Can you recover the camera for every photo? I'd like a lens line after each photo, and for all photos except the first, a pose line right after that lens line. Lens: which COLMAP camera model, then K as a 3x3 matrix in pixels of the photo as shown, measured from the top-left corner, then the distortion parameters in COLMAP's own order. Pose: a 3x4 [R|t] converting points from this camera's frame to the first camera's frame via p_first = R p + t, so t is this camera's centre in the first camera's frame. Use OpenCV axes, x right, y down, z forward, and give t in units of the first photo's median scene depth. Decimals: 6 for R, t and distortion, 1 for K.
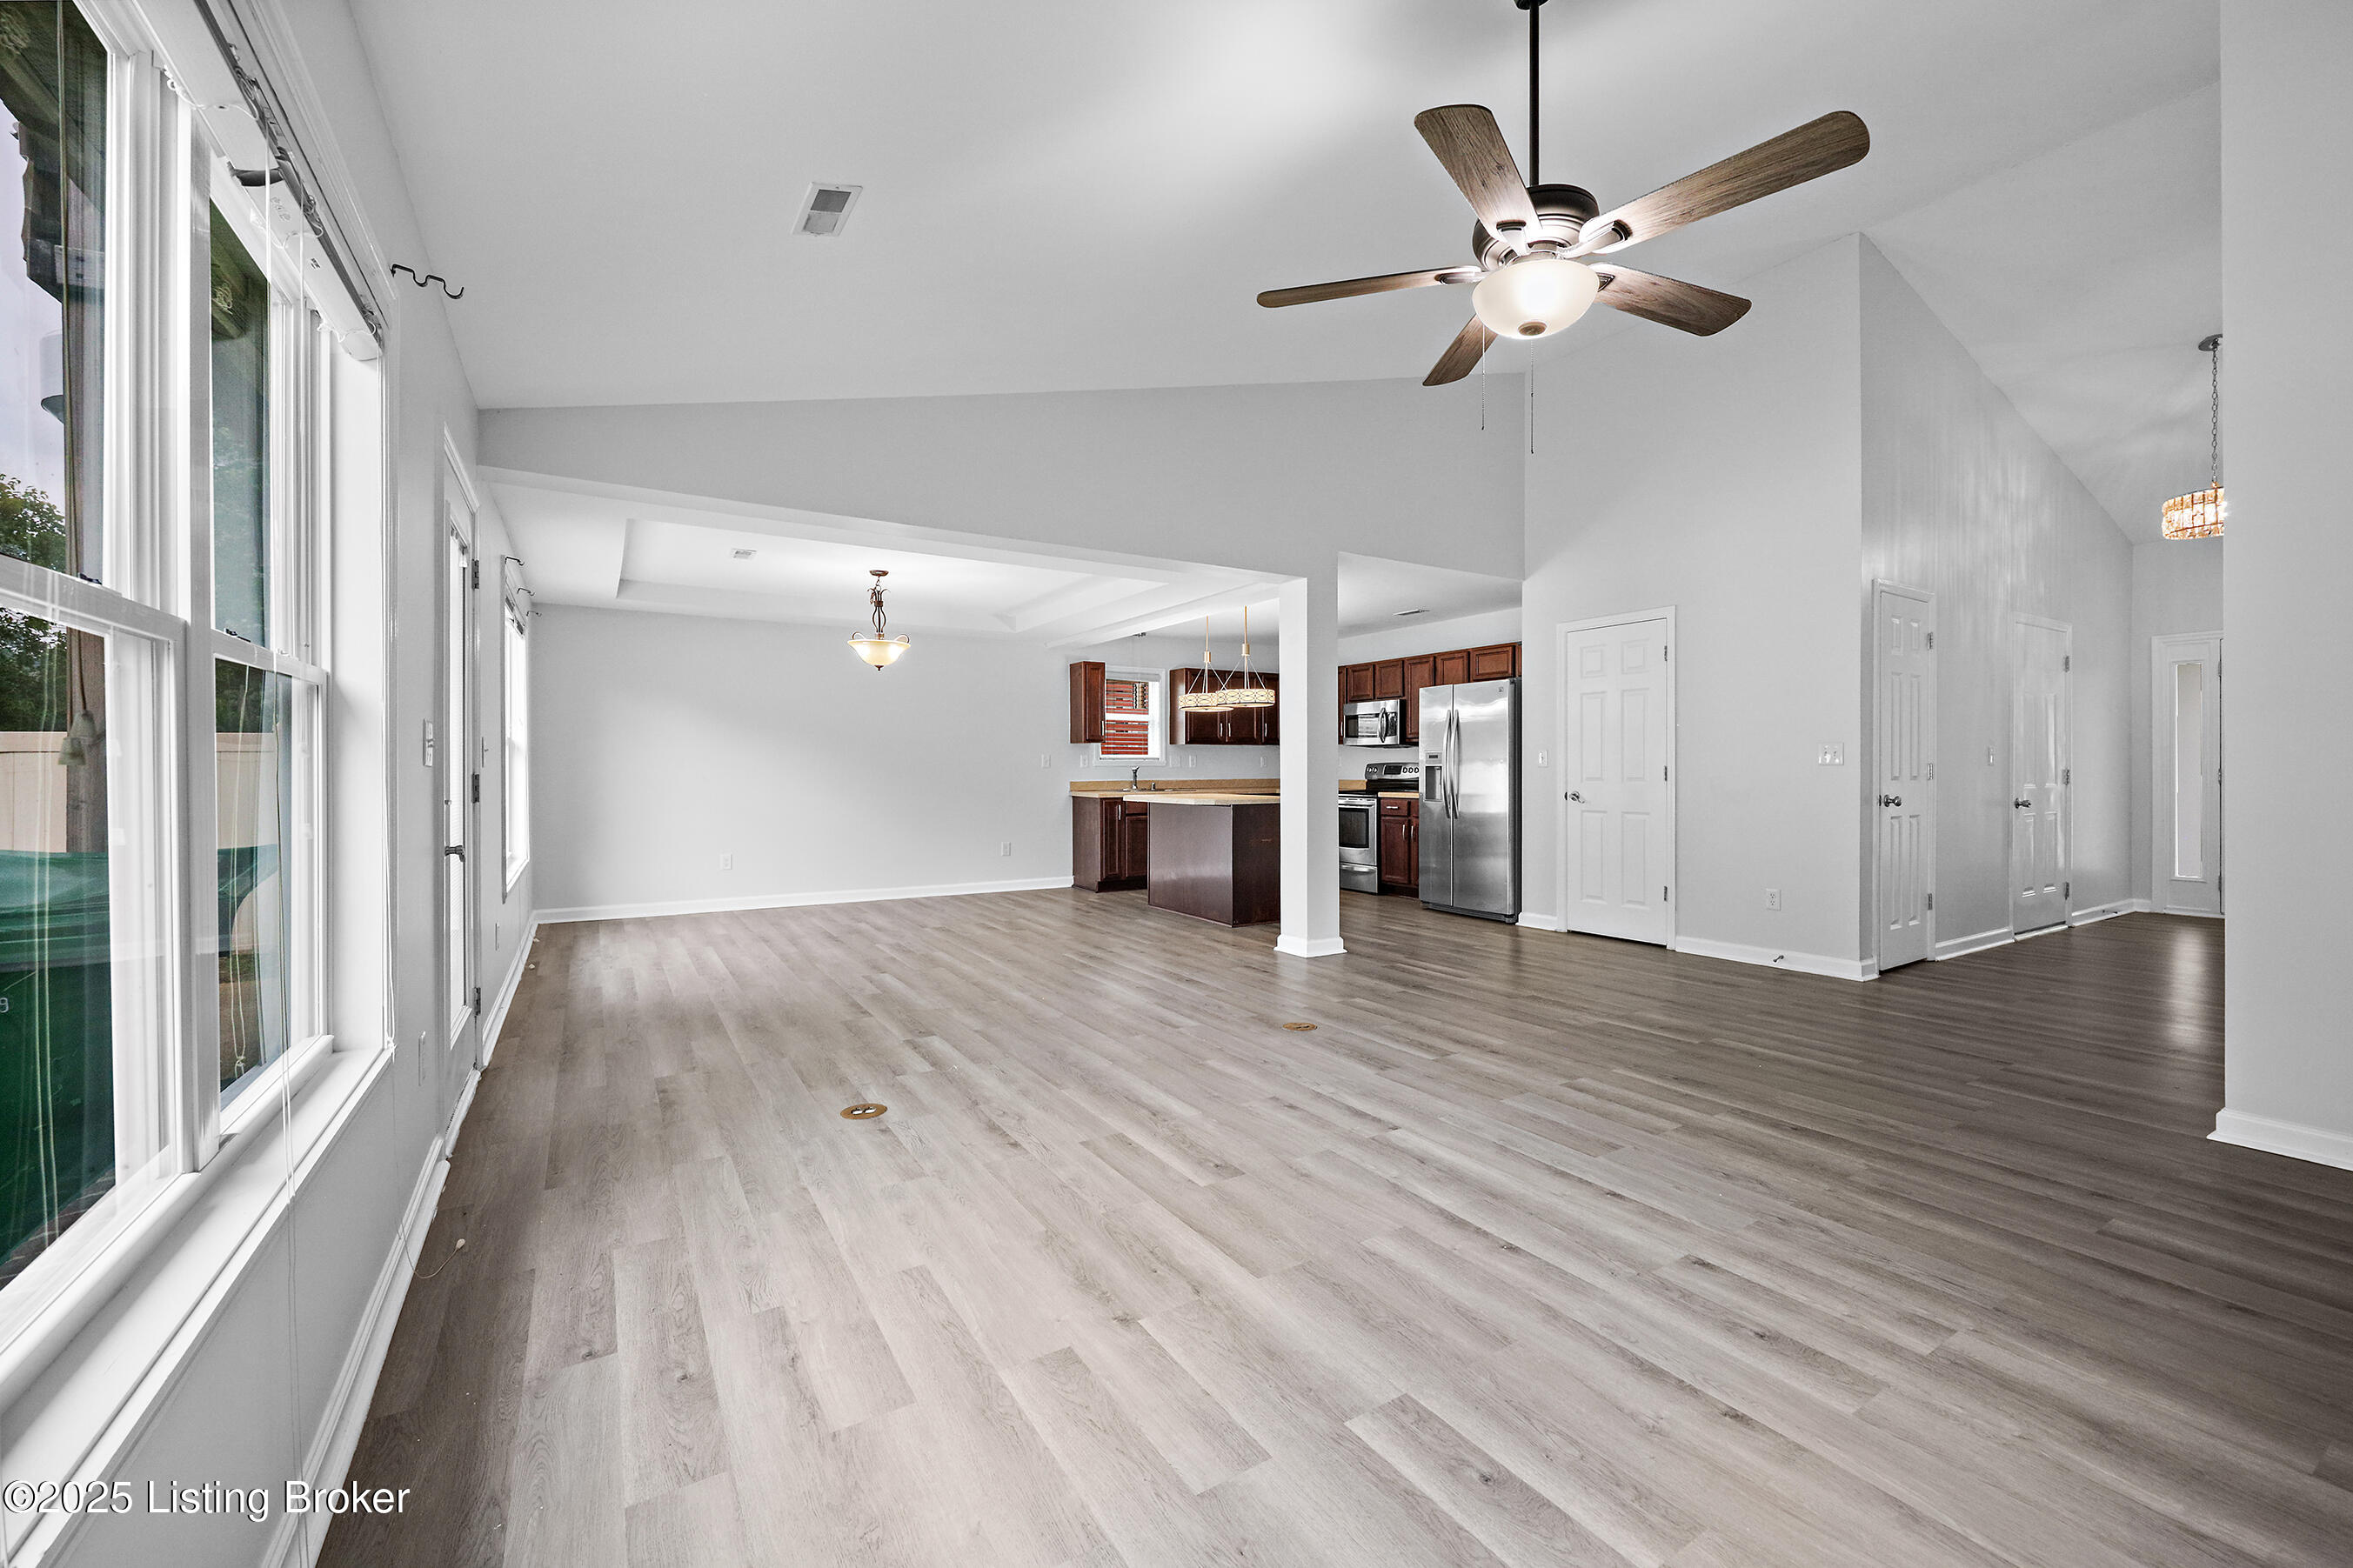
lens RADIAL K [[944.6, 0, 1188.7], [0, 944.6, 775.6], [0, 0, 1]] dist [0.002921, 0.000551]
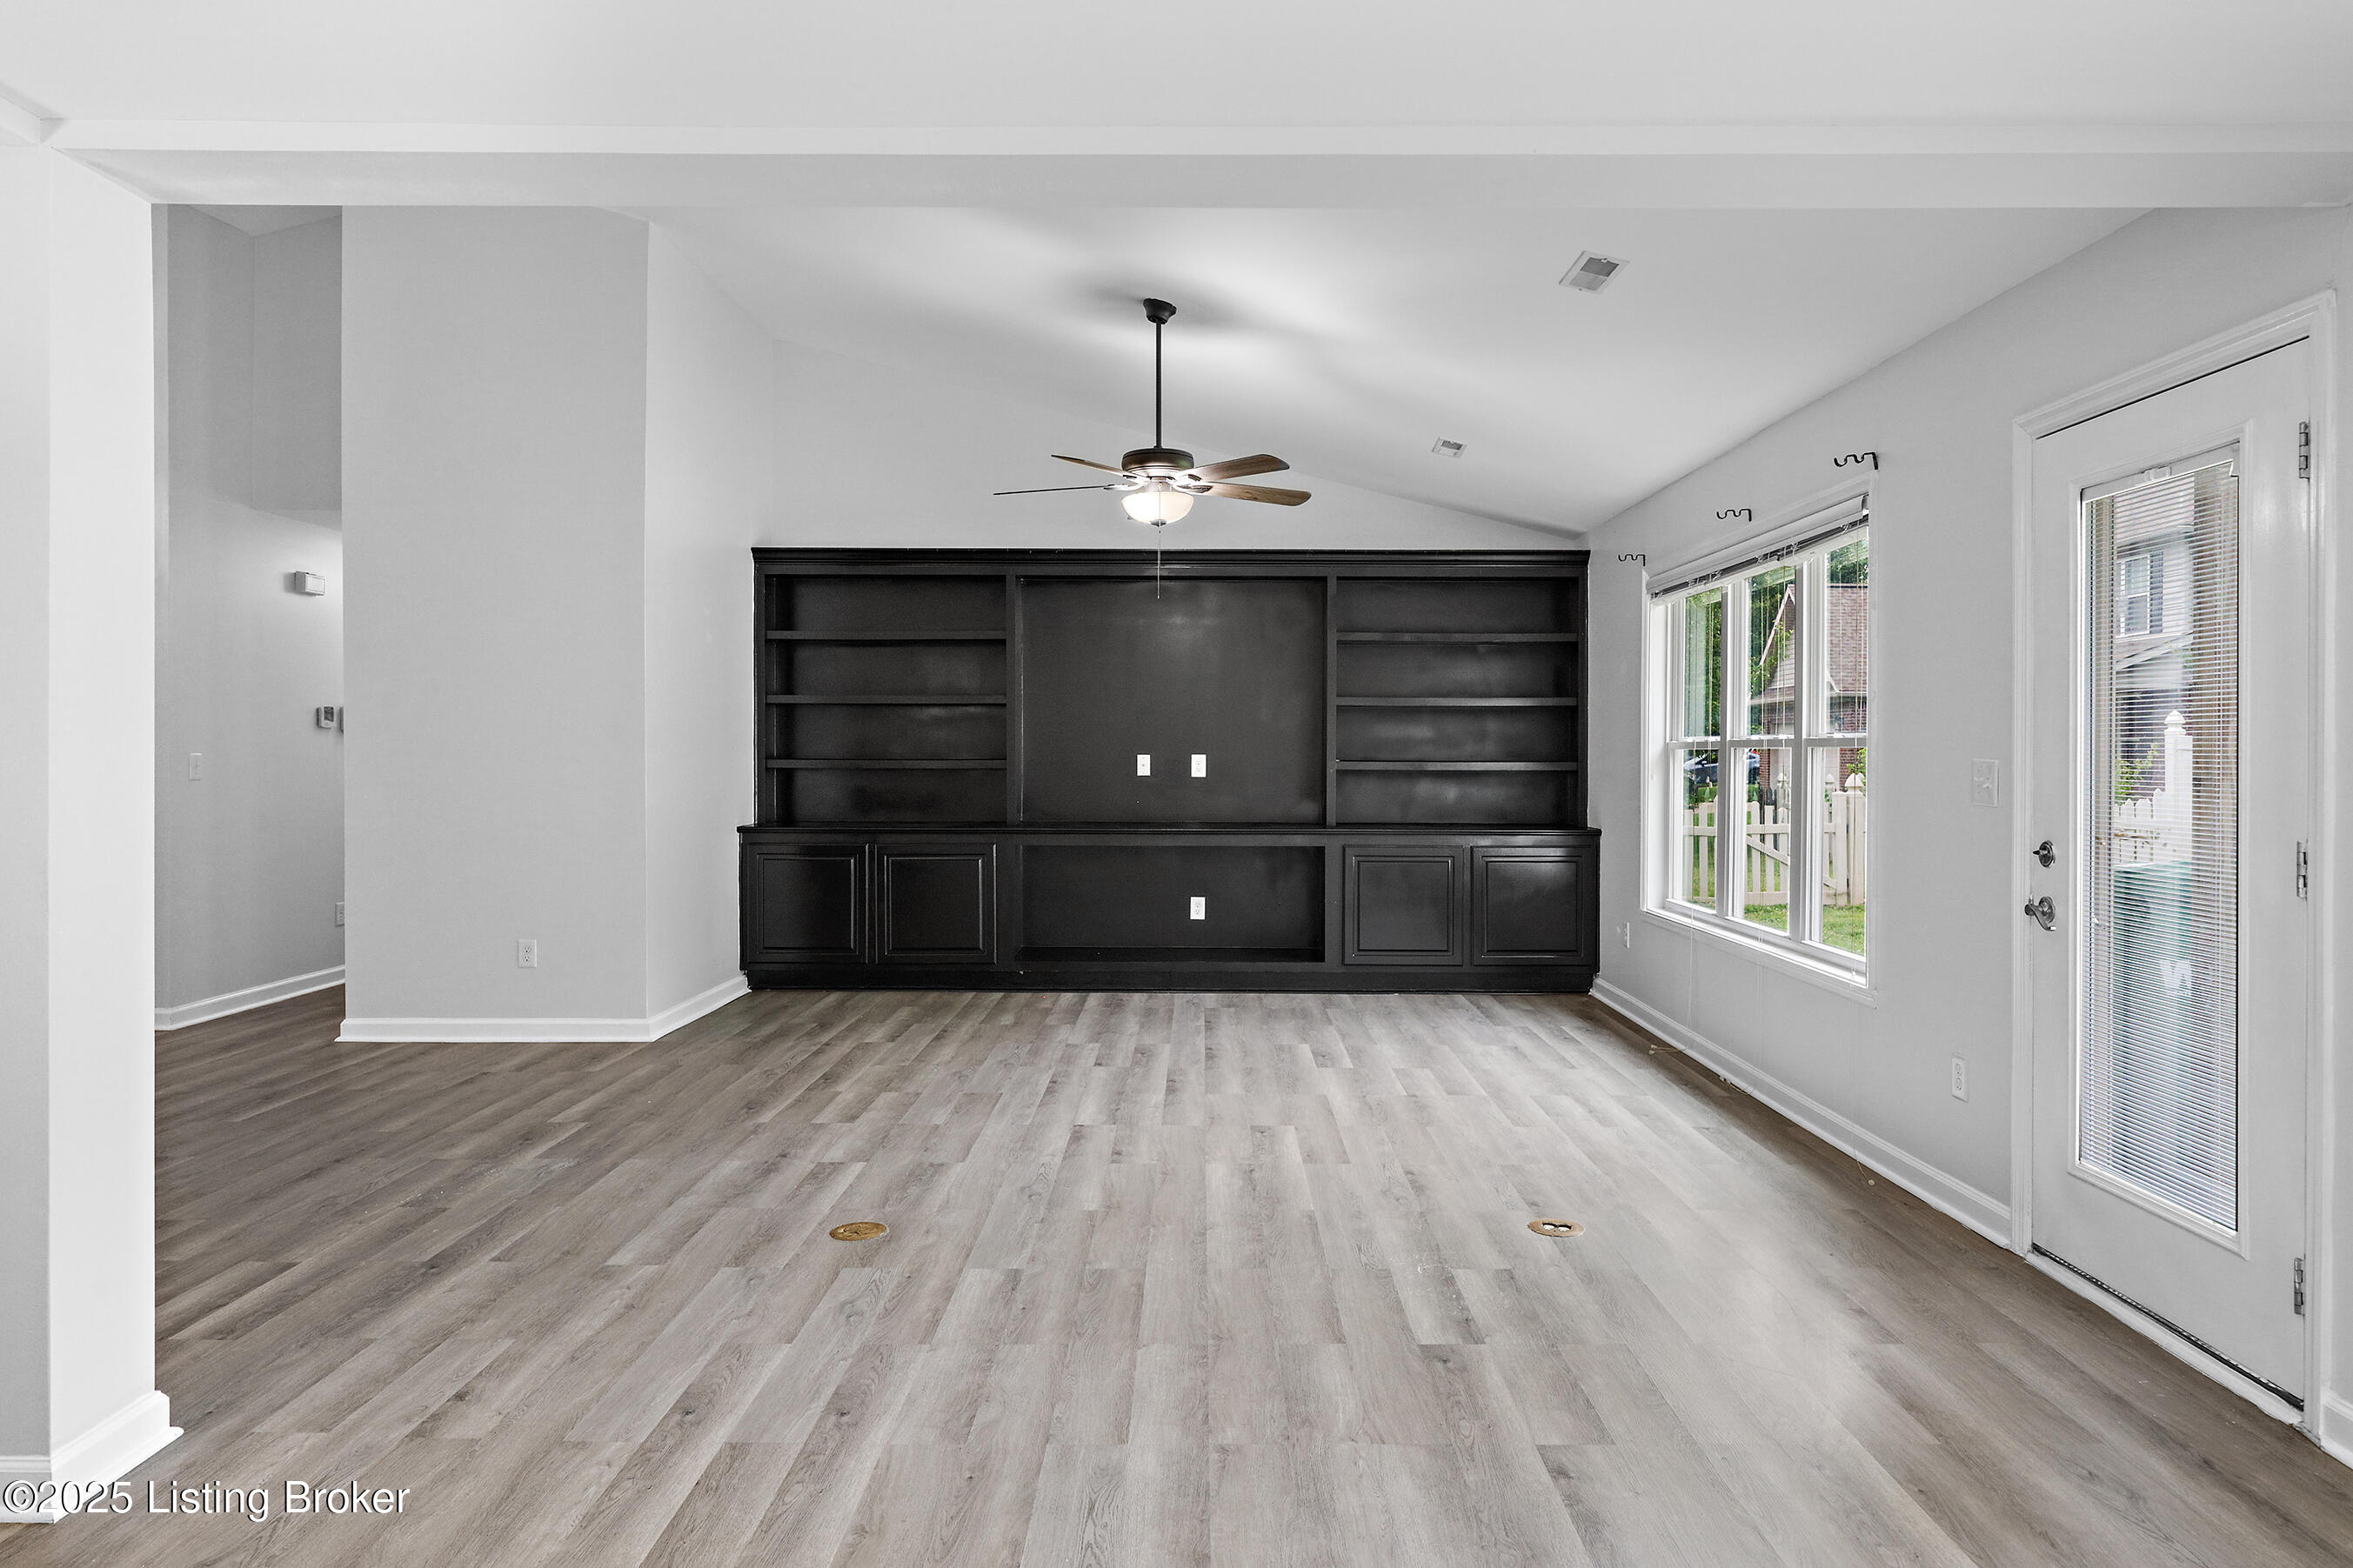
lens RADIAL K [[1448.8, 0, 1180.4], [0, 1448.8, 749.5], [0, 0, 1]] dist [0.007789, 0.002432]
pose [[-0.837321, 0.000750, 0.546711, -0.600195], [0.003643, 0.999985, 0.004207, -0.050936], [-0.546700, 0.005515, -0.837311, 1.761722]]
